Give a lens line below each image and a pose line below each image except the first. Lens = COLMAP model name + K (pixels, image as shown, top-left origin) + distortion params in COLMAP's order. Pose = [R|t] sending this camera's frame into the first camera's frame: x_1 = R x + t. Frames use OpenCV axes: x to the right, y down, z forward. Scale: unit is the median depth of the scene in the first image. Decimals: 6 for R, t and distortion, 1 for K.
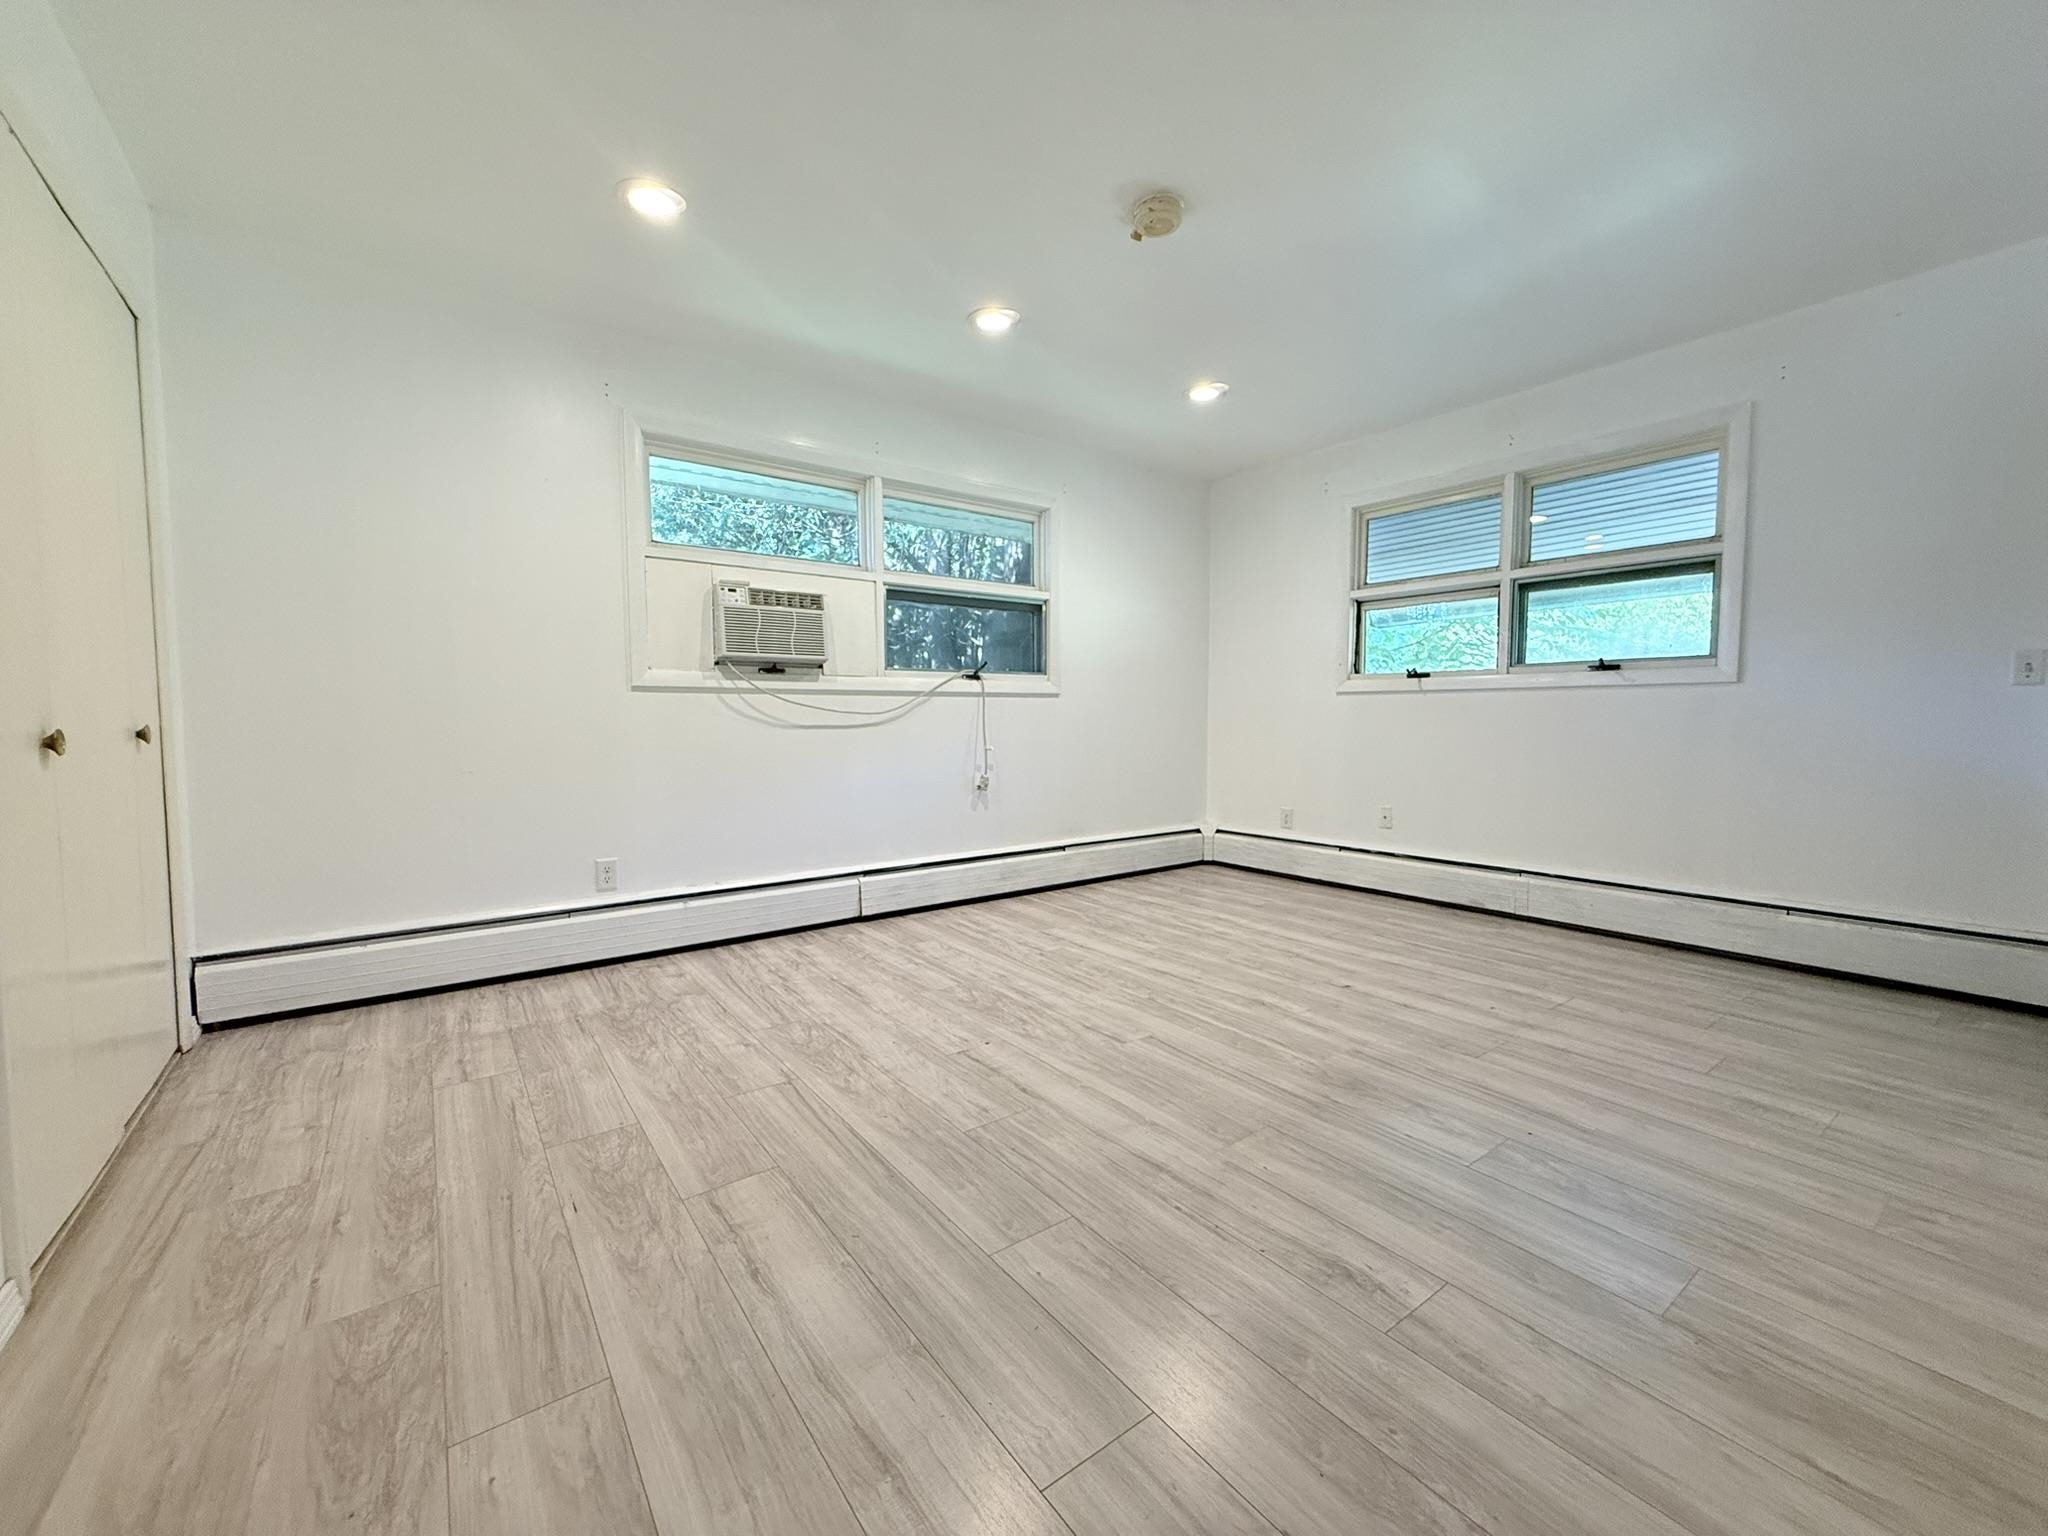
lens RADIAL K [[811.0, 0, 1018.2], [0, 811.0, 773.0], [0, 0, 1]] dist [0.000520, -0.000280]
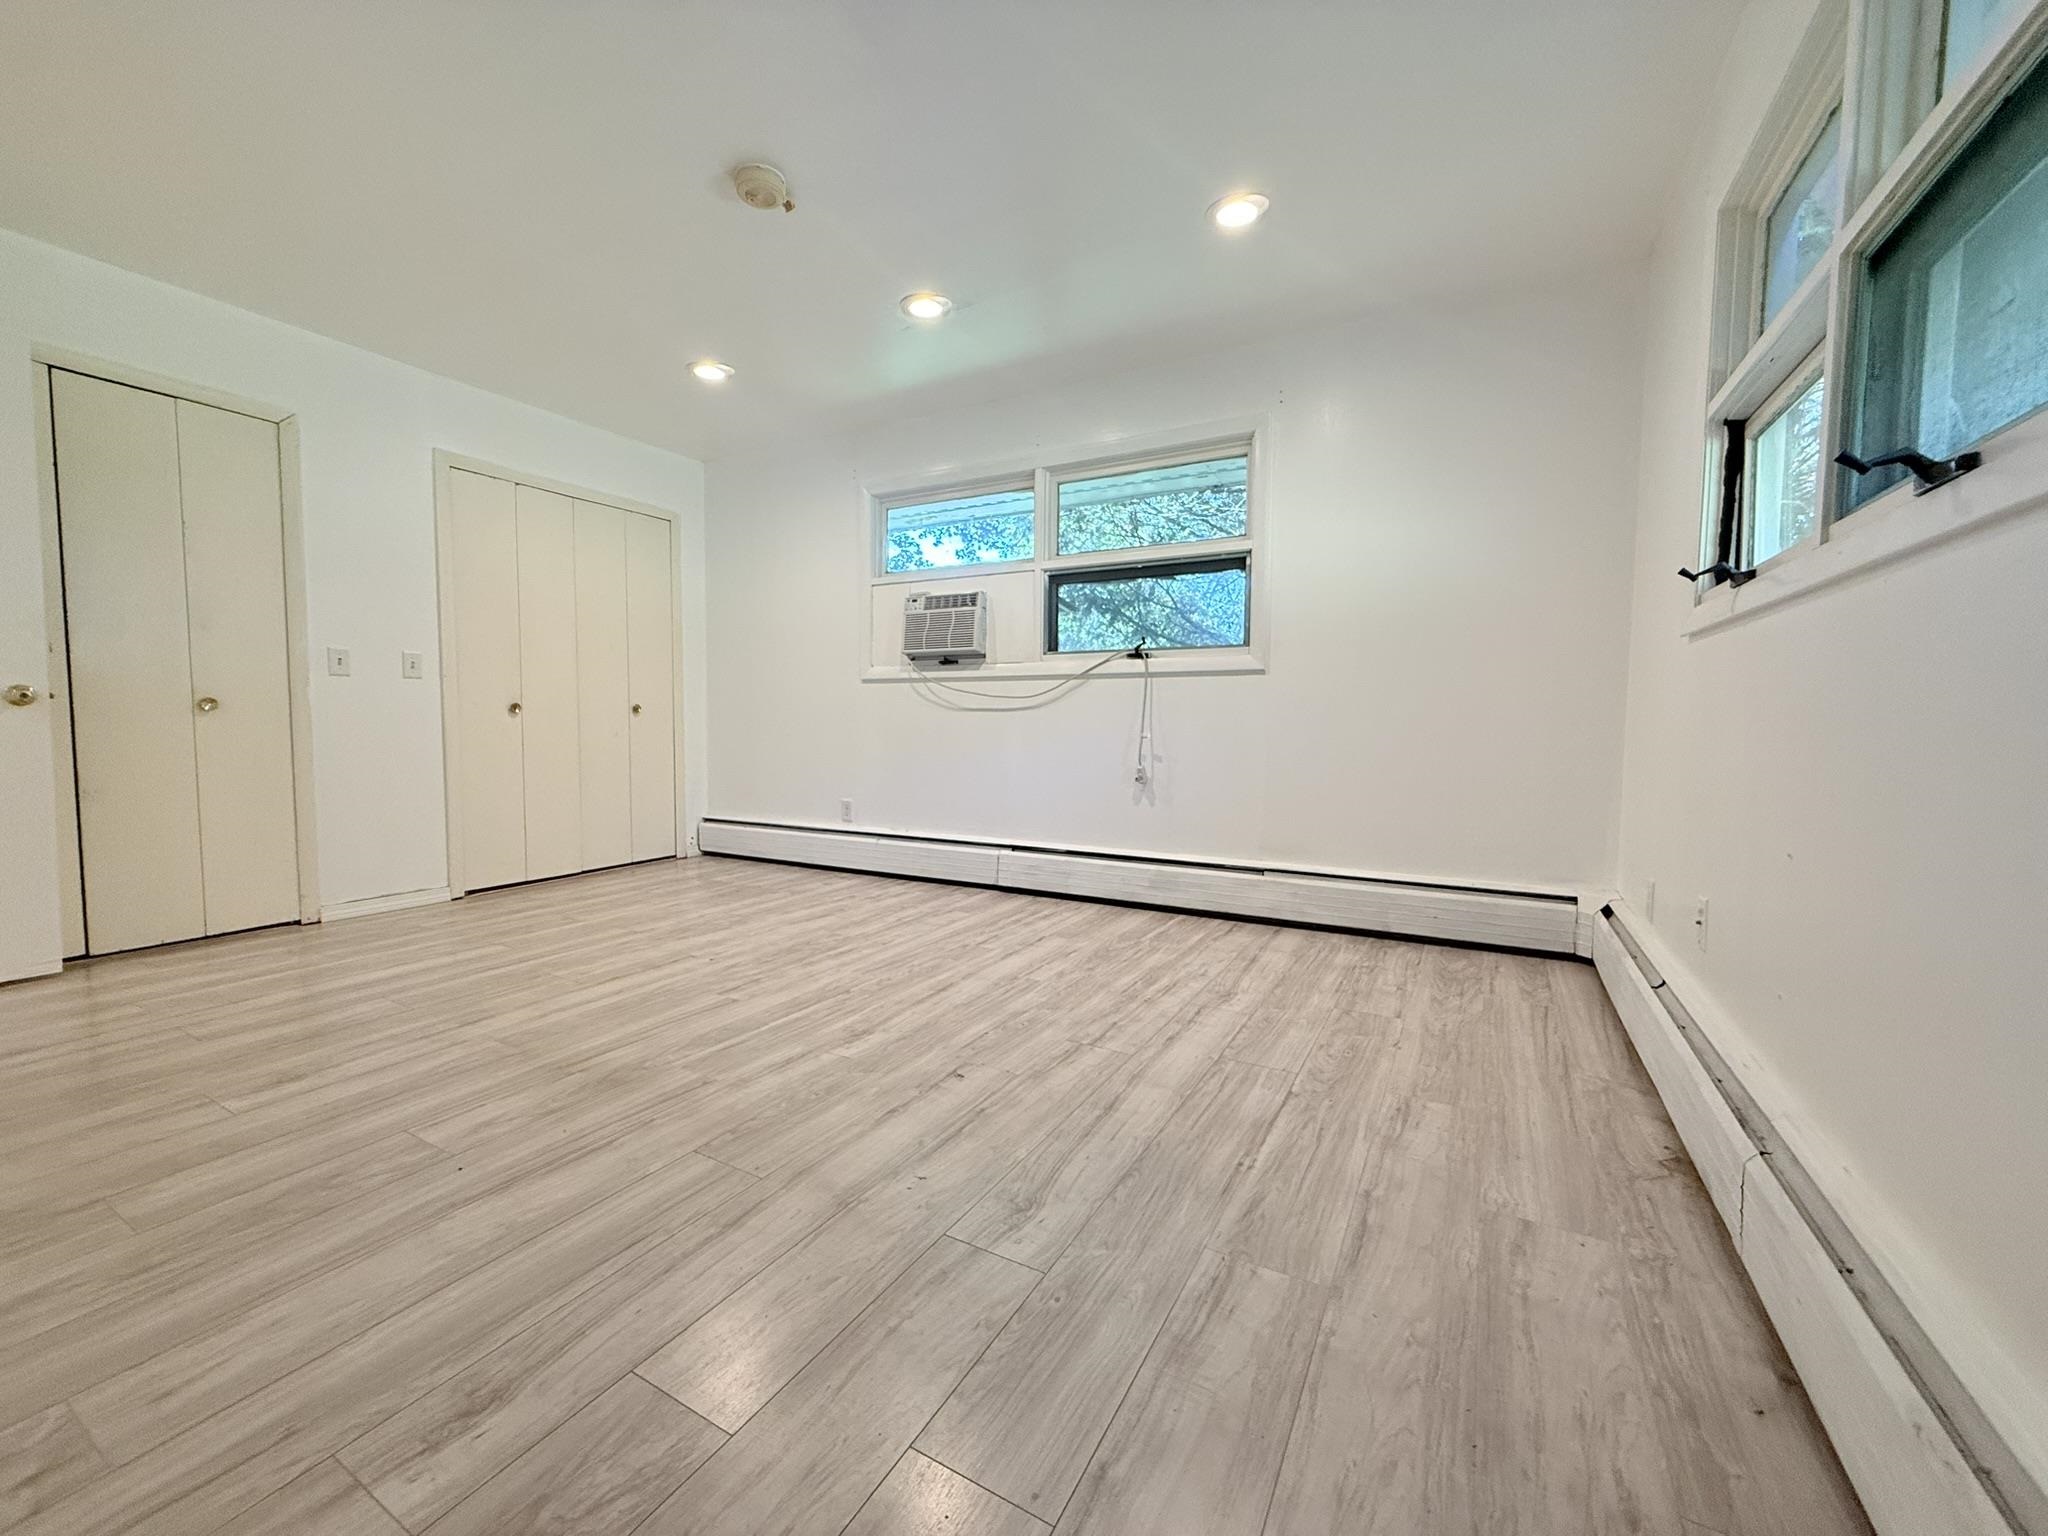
lens RADIAL K [[811.0, 0, 1018.2], [0, 811.0, 773.0], [0, 0, 1]] dist [0.000520, -0.000280]
pose [[0.407822, 0.066452, -0.910640, 0.980600], [-0.069029, 0.996738, 0.041821, -0.023982], [0.910448, 0.045805, 0.411079, 0.710197]]
